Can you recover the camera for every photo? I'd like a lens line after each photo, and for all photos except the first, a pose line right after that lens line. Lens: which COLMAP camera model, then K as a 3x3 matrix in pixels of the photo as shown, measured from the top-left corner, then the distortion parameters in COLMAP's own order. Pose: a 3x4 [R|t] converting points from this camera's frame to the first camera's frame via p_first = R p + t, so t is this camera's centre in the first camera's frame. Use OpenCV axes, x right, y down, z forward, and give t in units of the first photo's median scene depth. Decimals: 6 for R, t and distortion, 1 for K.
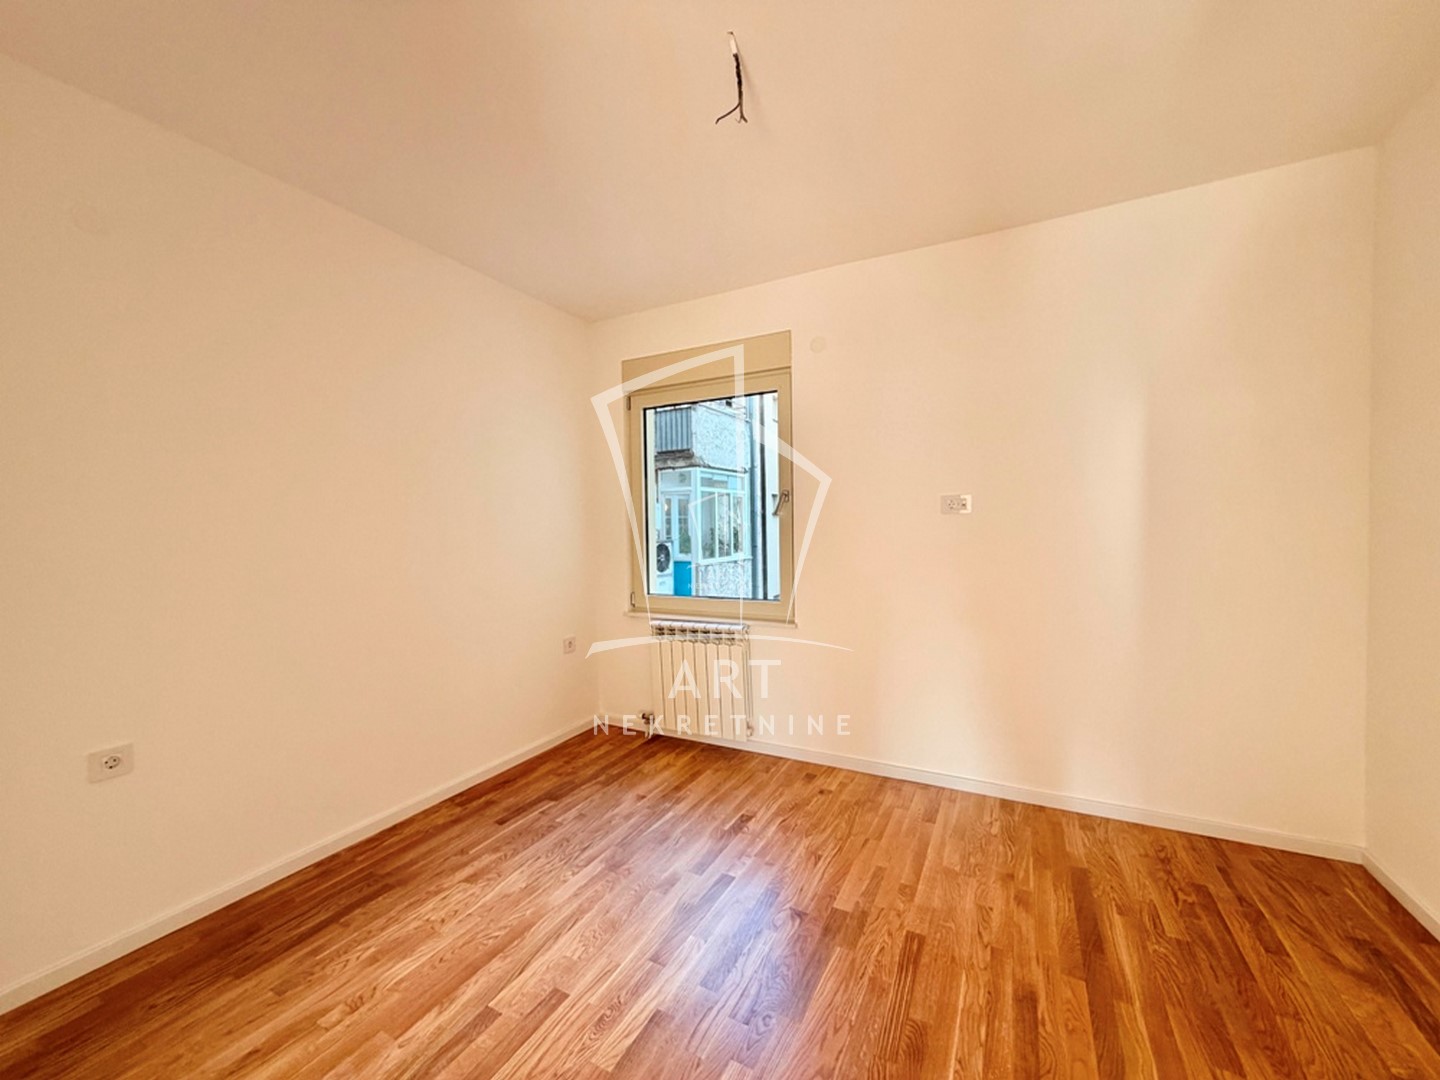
lens RADIAL K [[575.2, 0, 717.0], [0, 575.2, 547.6], [0, 0, 1]] dist [-0.004210, 0.001303]
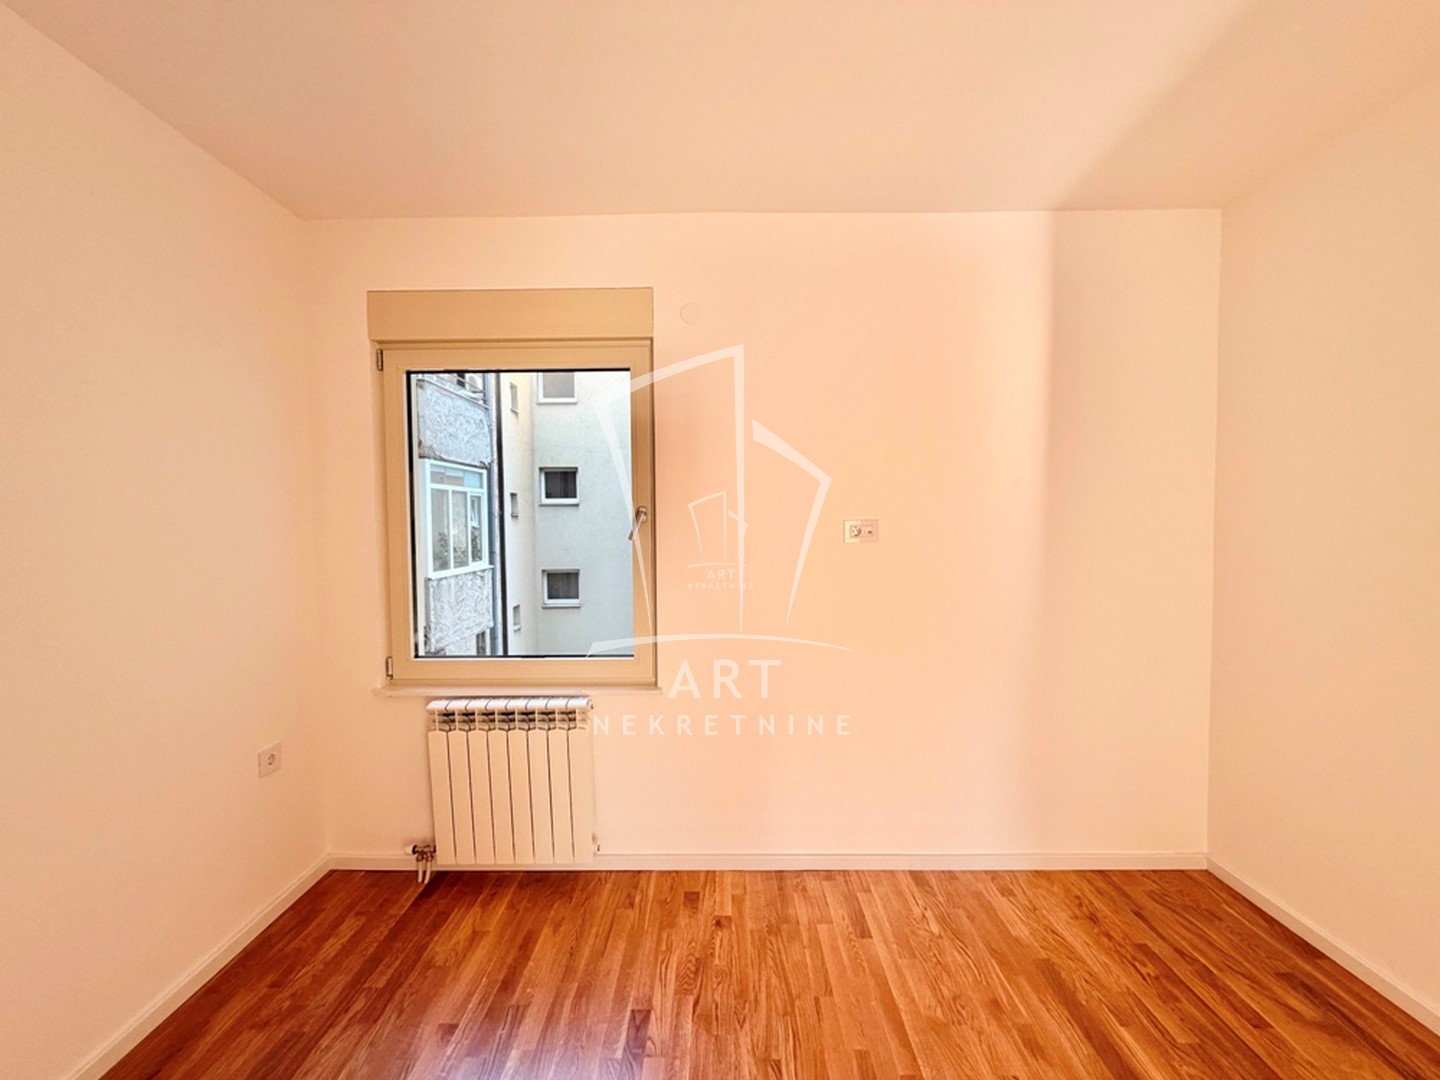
lens RADIAL K [[575.2, 0, 719.1], [0, 575.2, 545.7], [0, 0, 1]] dist [-0.004210, 0.001303]
pose [[0.888753, -0.009961, 0.458278, -0.153477], [0.010025, 0.999947, 0.002292, -0.059310], [-0.458277, 0.002557, 0.888806, 0.361767]]
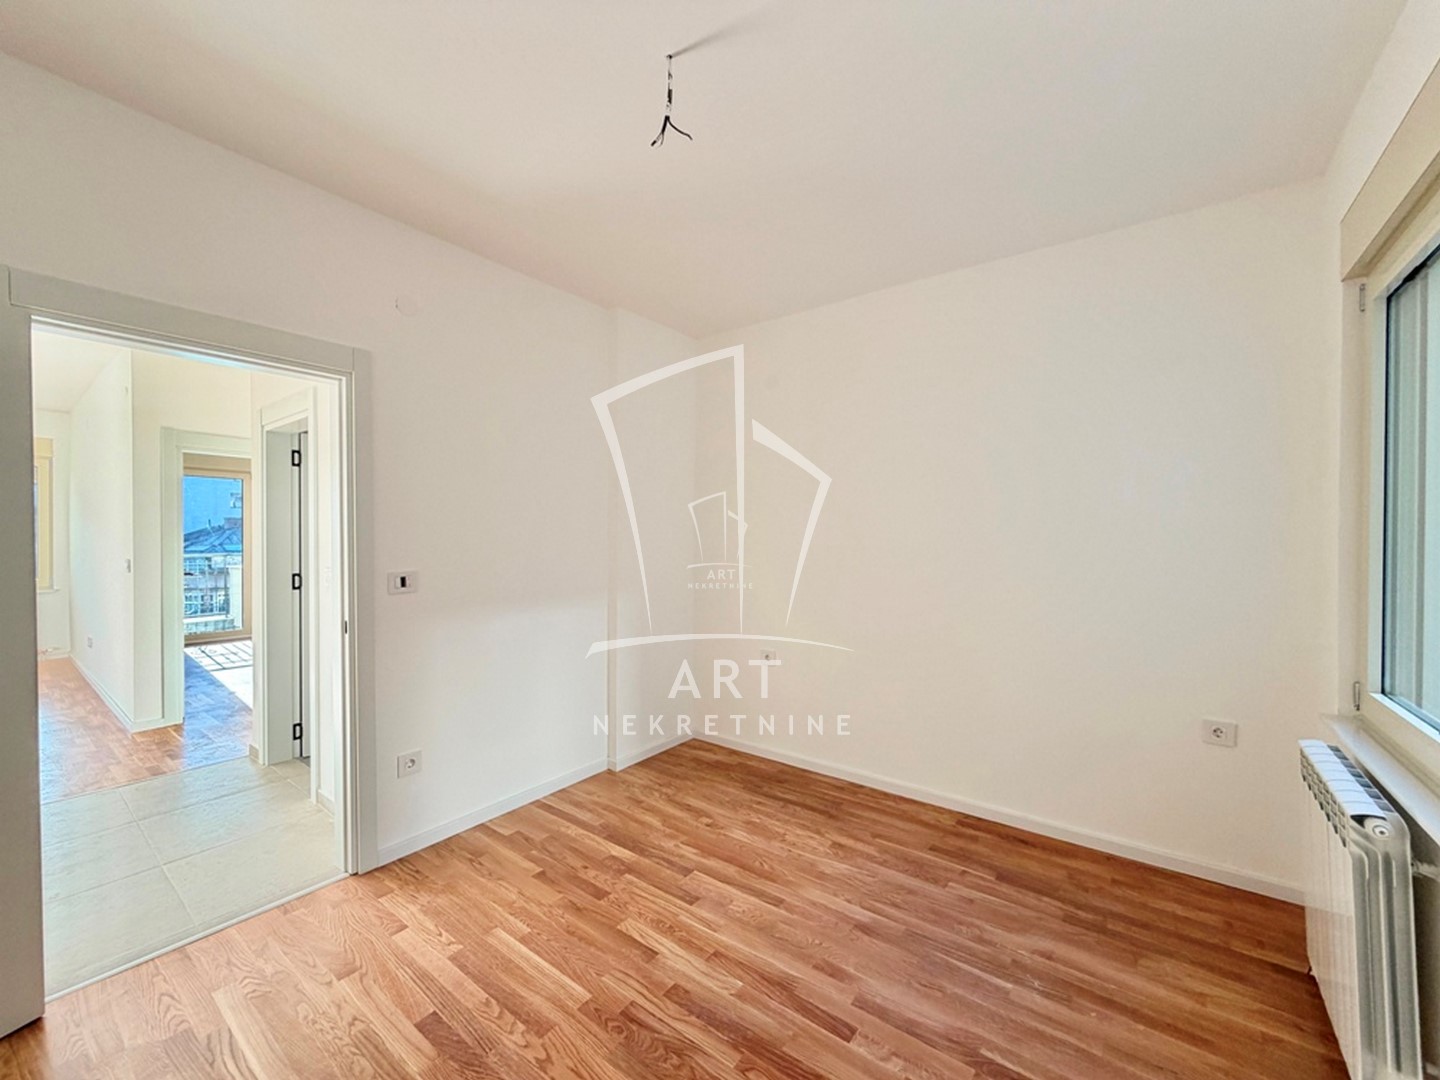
lens RADIAL K [[575.2, 0, 714.0], [0, 575.2, 539.1], [0, 0, 1]] dist [-0.004210, 0.001303]
pose [[-0.167948, 0.017435, -0.985642, 0.590676], [-0.039350, 0.998928, 0.024375, -0.046136], [0.985010, 0.042879, -0.167082, 0.731369]]
